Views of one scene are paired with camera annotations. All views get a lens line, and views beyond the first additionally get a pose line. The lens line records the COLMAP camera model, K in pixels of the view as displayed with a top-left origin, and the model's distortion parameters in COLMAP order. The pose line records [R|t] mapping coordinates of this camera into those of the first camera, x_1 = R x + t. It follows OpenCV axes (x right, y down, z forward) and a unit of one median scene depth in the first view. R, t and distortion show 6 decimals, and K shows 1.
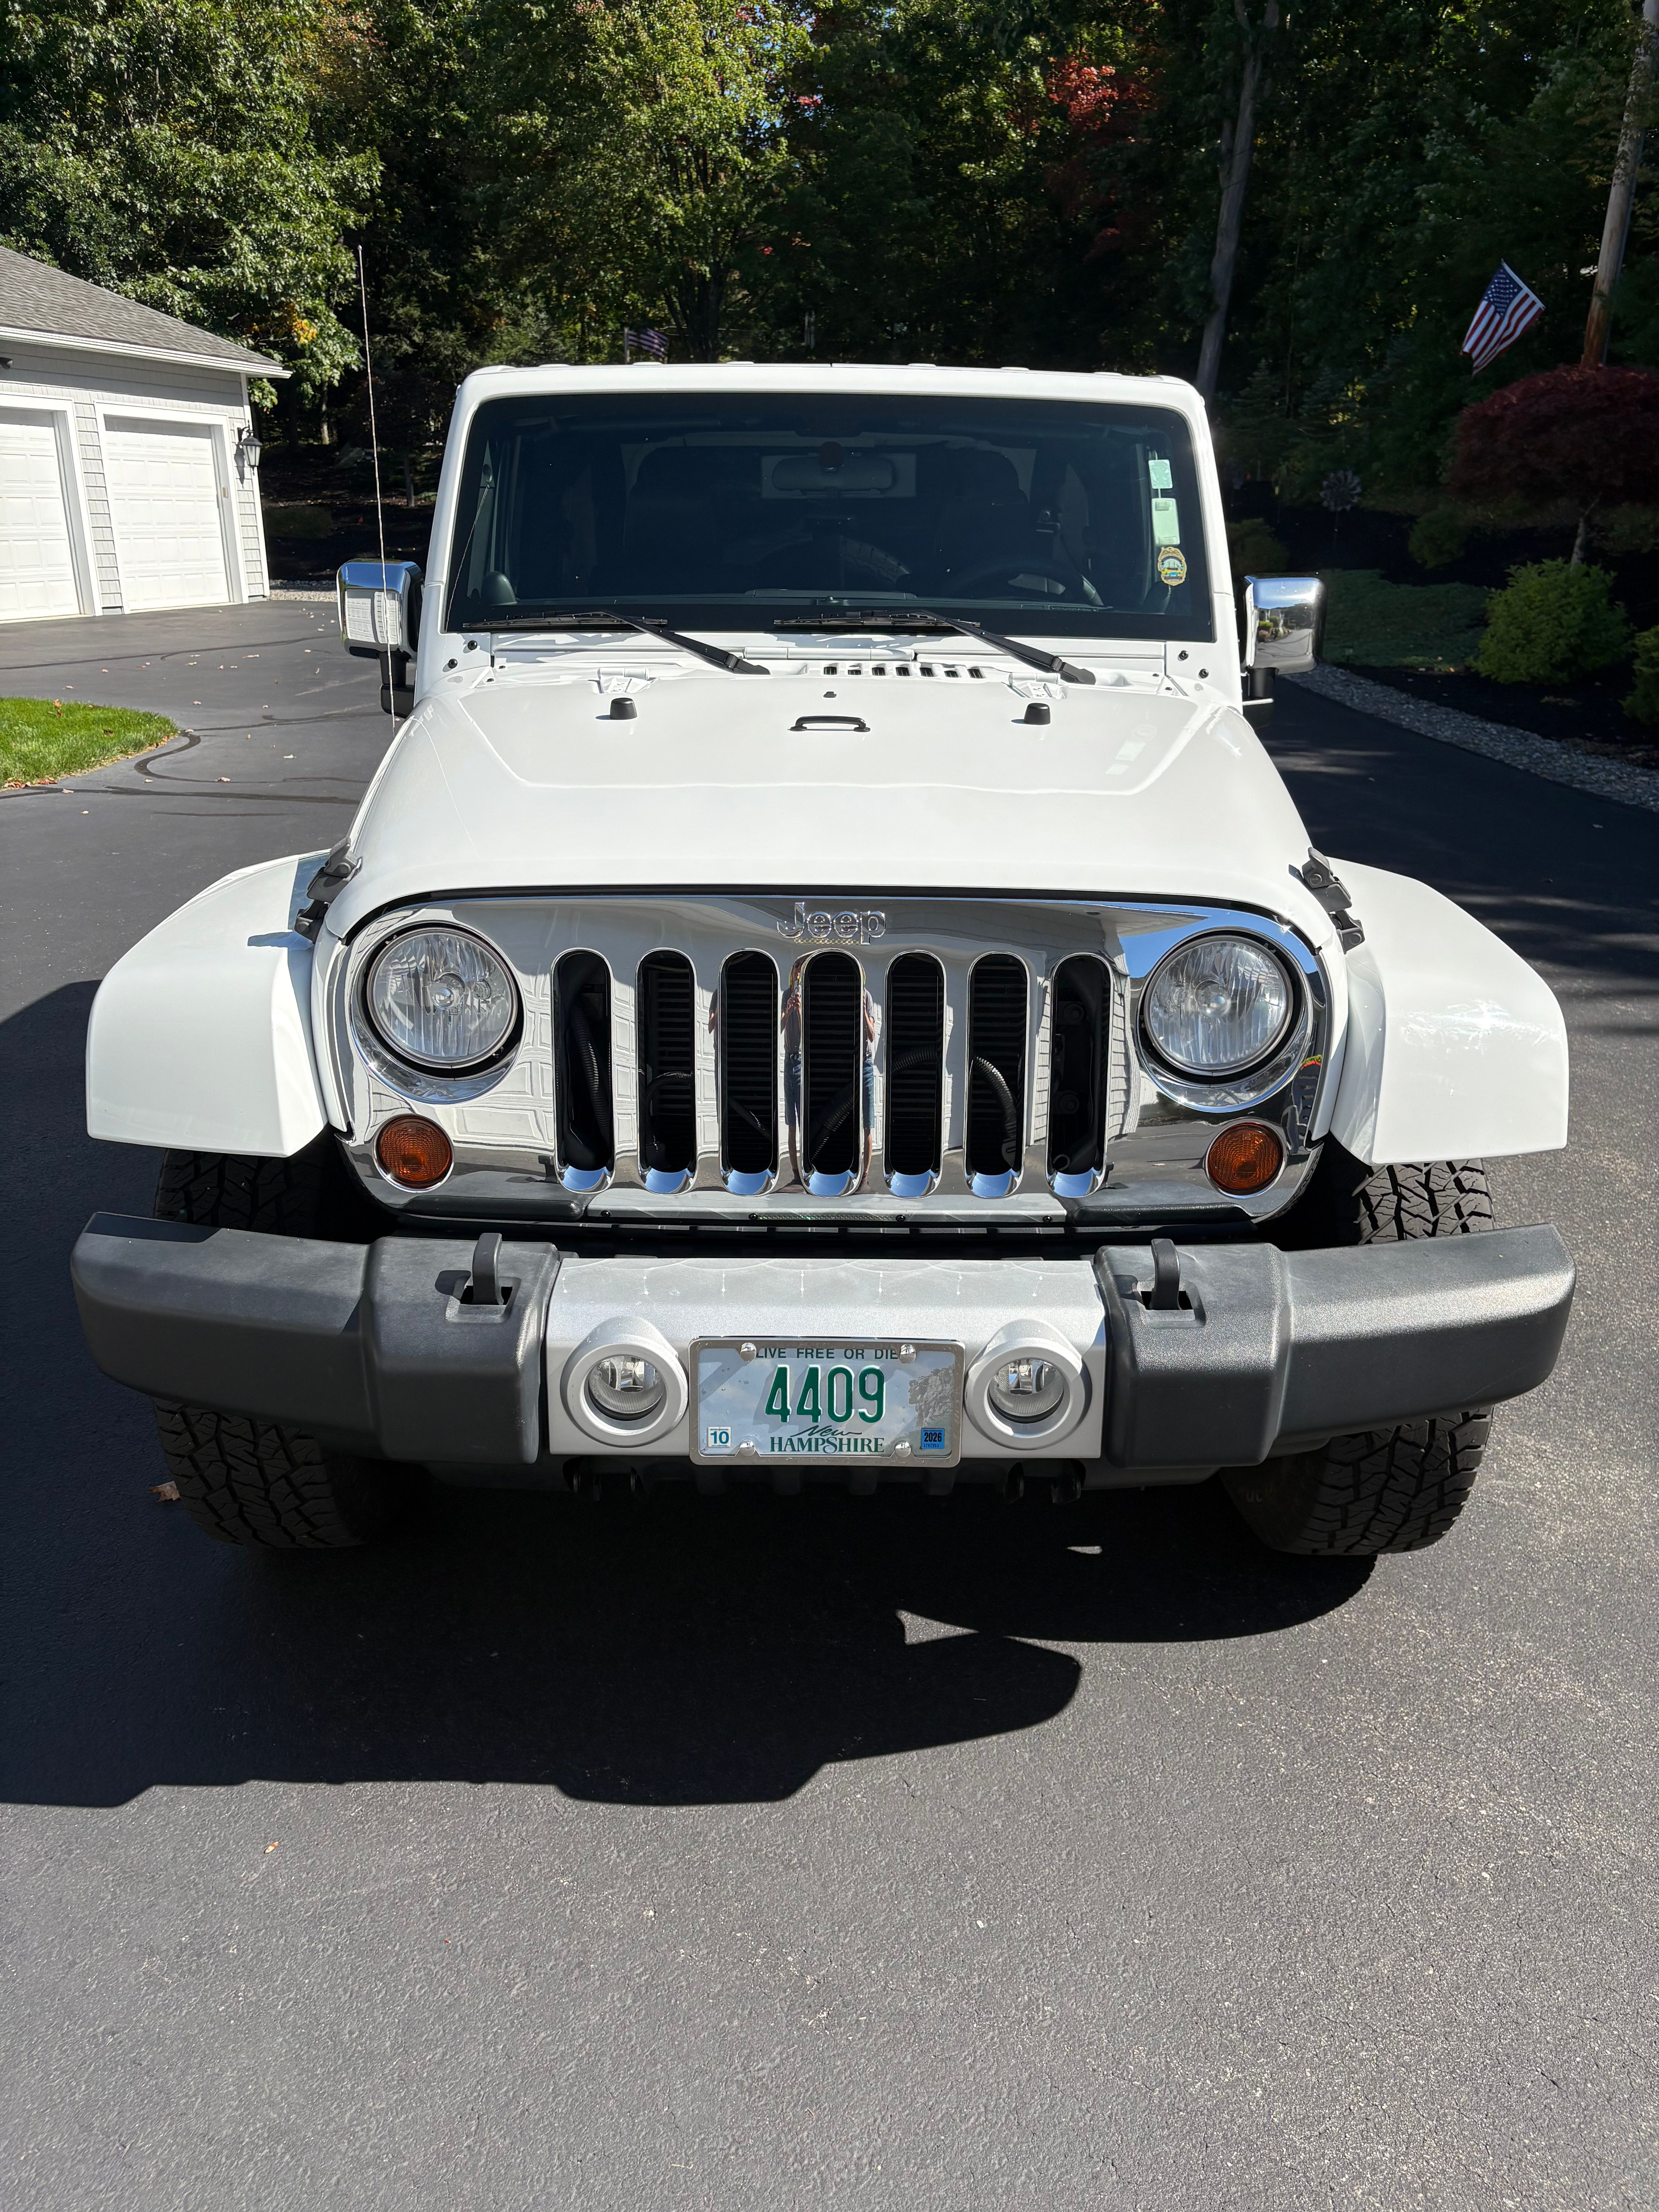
lens RADIAL K [[1668.1, 0, 845.3], [0, 1668.1, 1109.8], [0, 0, 1]] dist [0.049088, -0.038652]
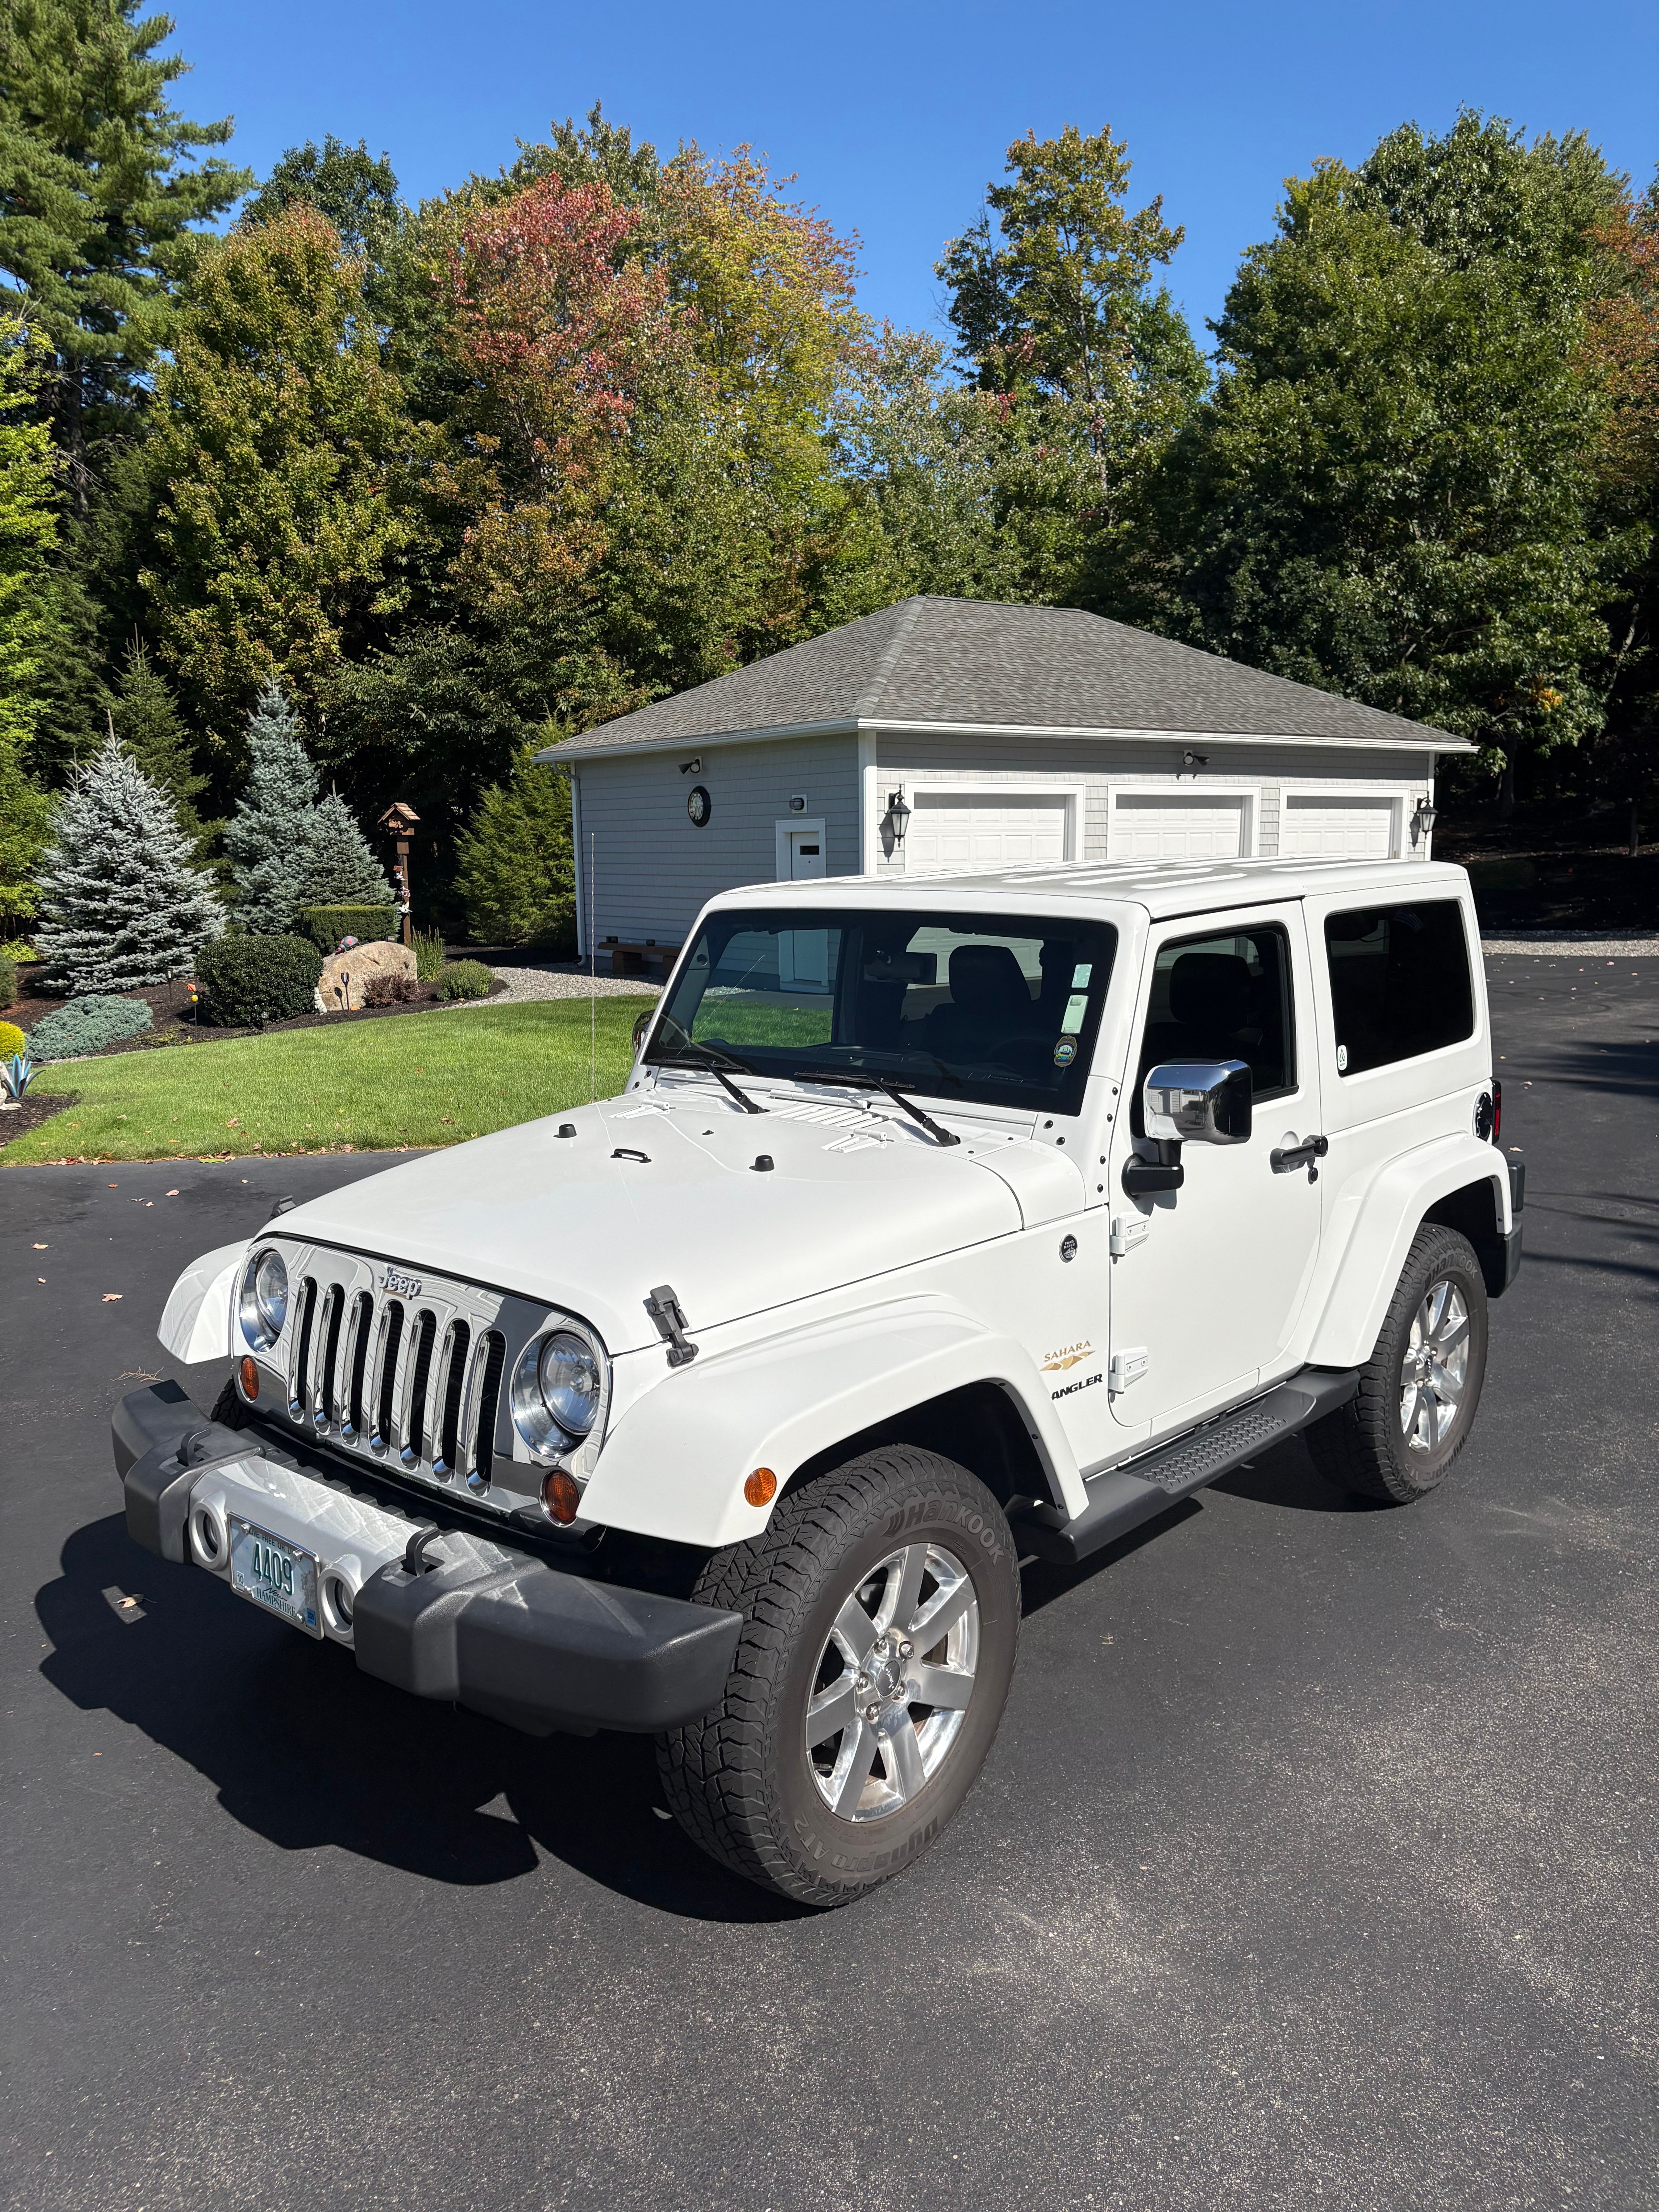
lens RADIAL K [[1668.1, 0, 820.7], [0, 1668.1, 1111.3], [0, 0, 1]] dist [0.049088, -0.038652]
pose [[0.749393, 0.086807, -0.656410, 0.121879], [-0.209737, 0.971439, -0.110978, -0.016258], [0.628029, 0.220839, 0.746197, 0.001602]]
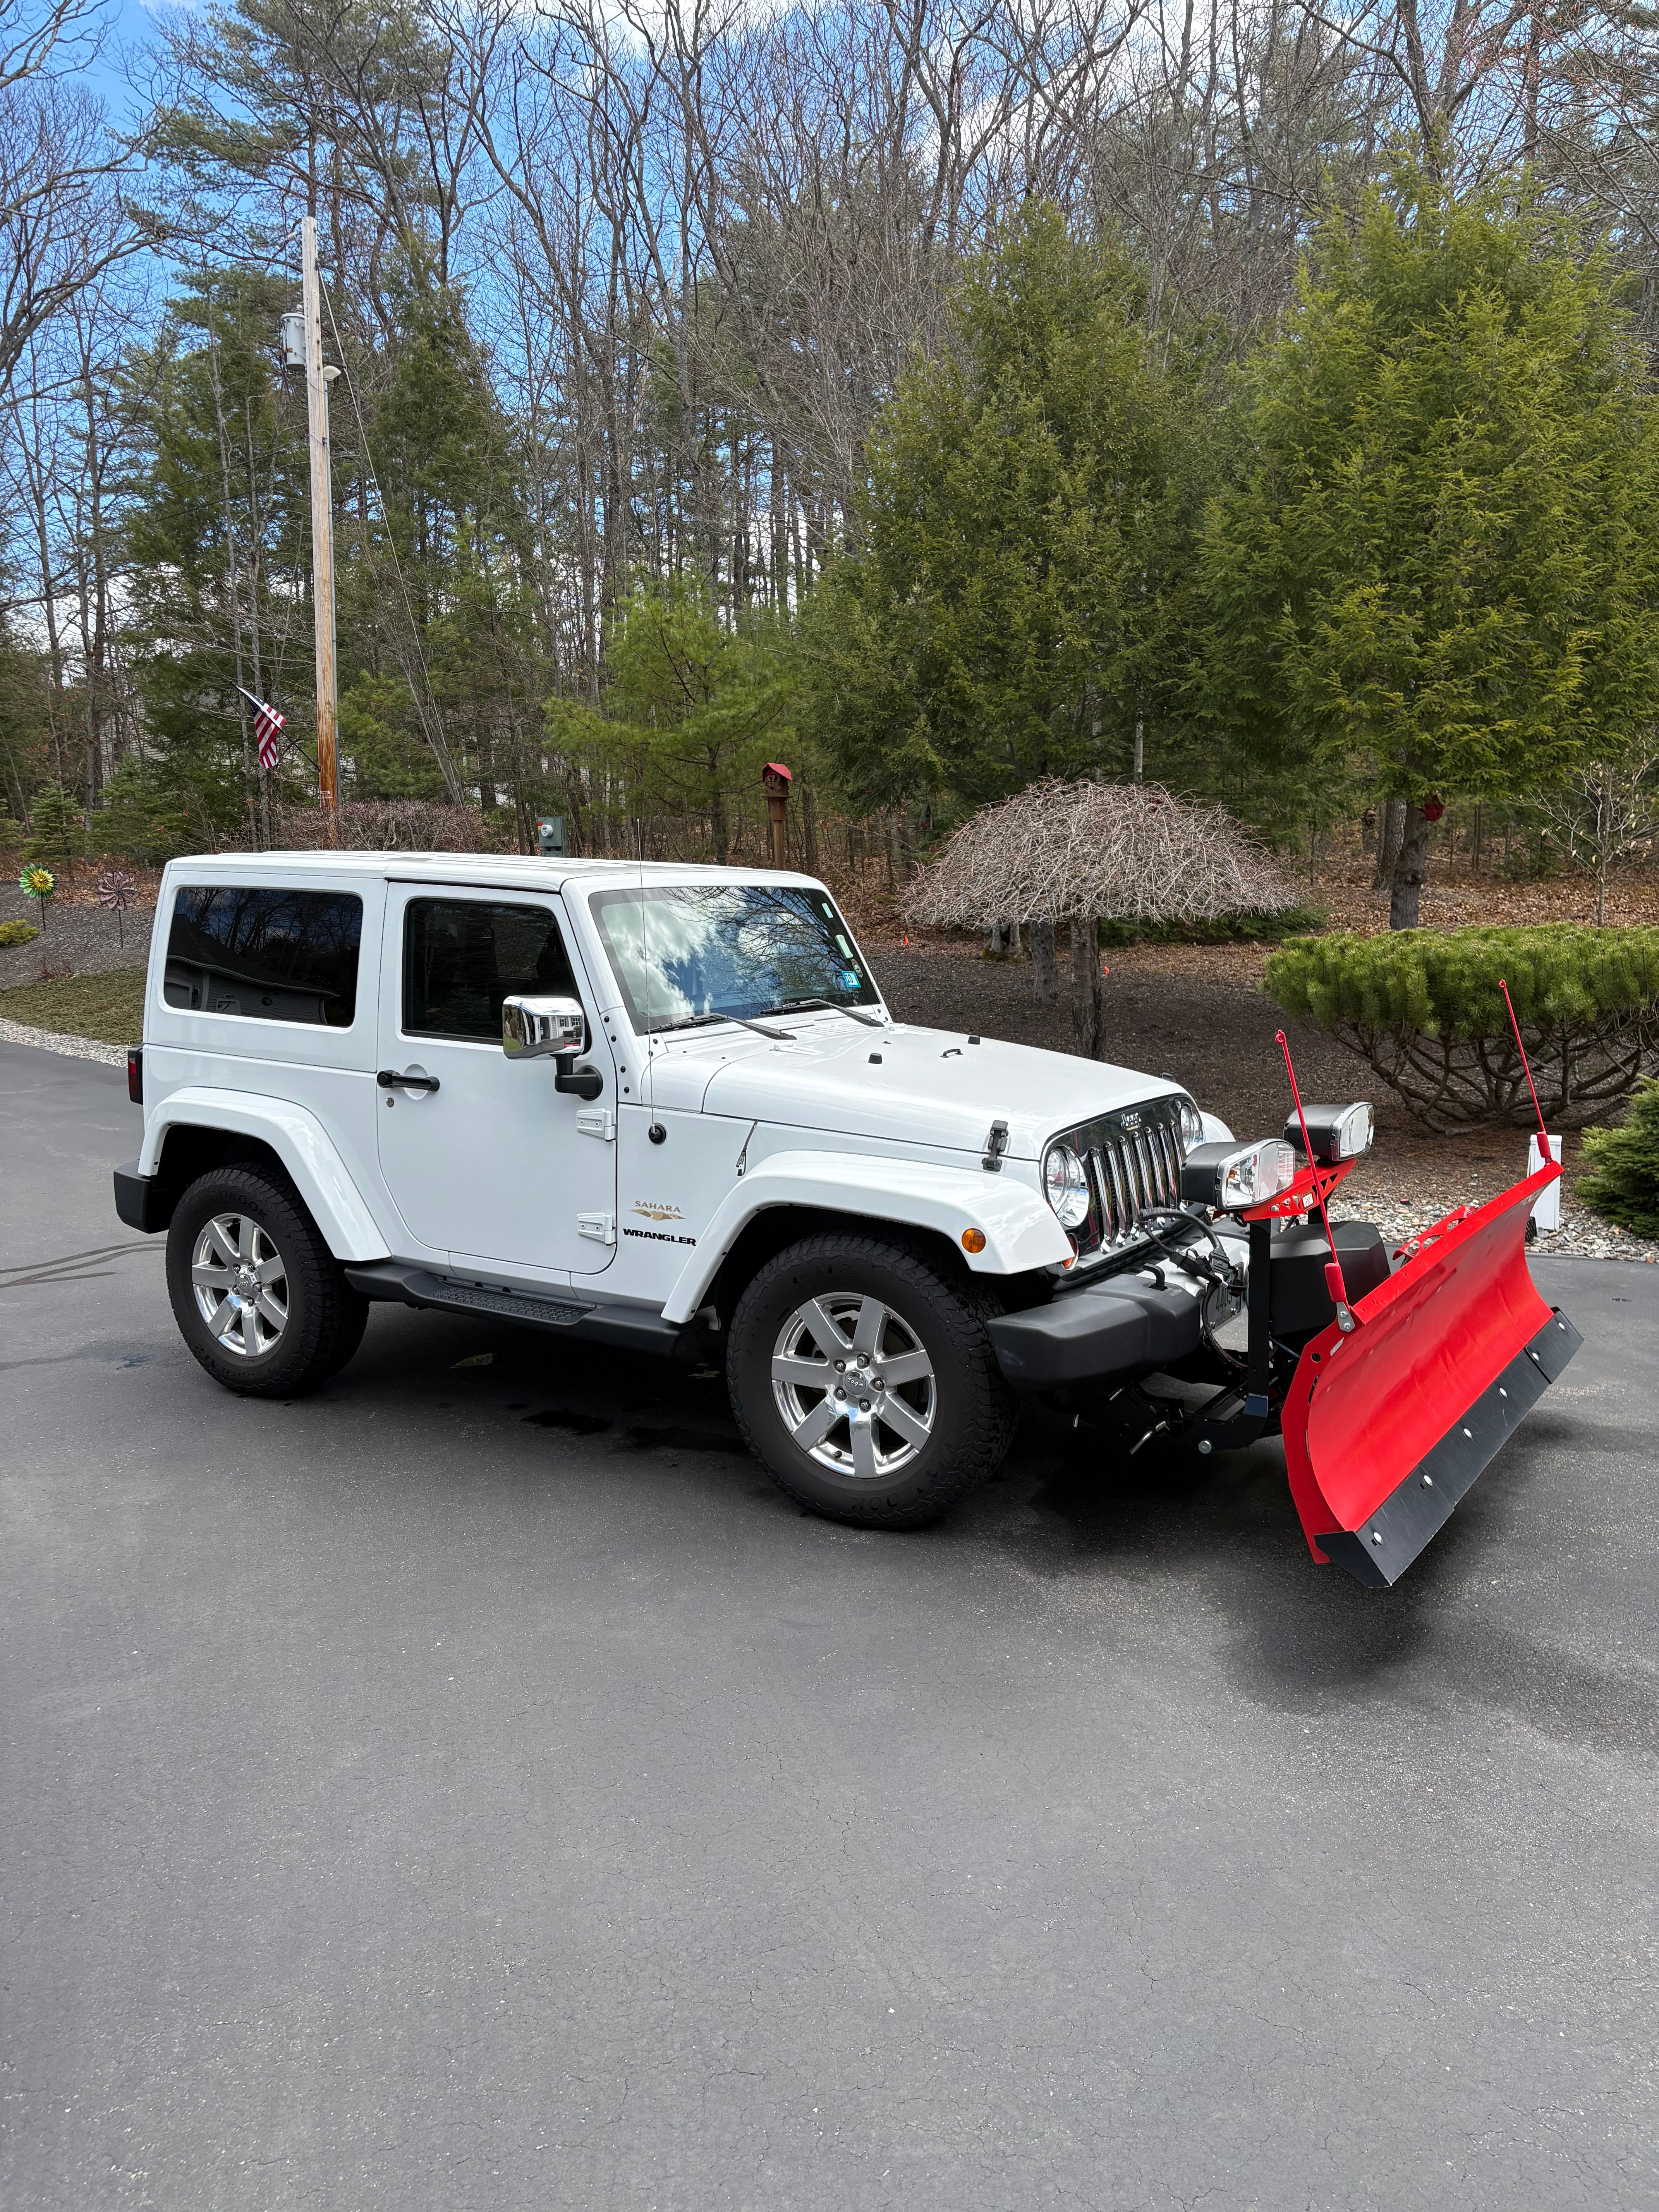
lens RADIAL K [[1668.1, 0, 822.1], [0, 1668.1, 1106.3], [0, 0, 1]] dist [0.049088, -0.038652]
pose [[0.530867, -0.130054, 0.837416, -0.210600], [0.287104, 0.957319, -0.033330, -0.016610], [-0.797340, 0.258119, 0.545548, 0.001740]]
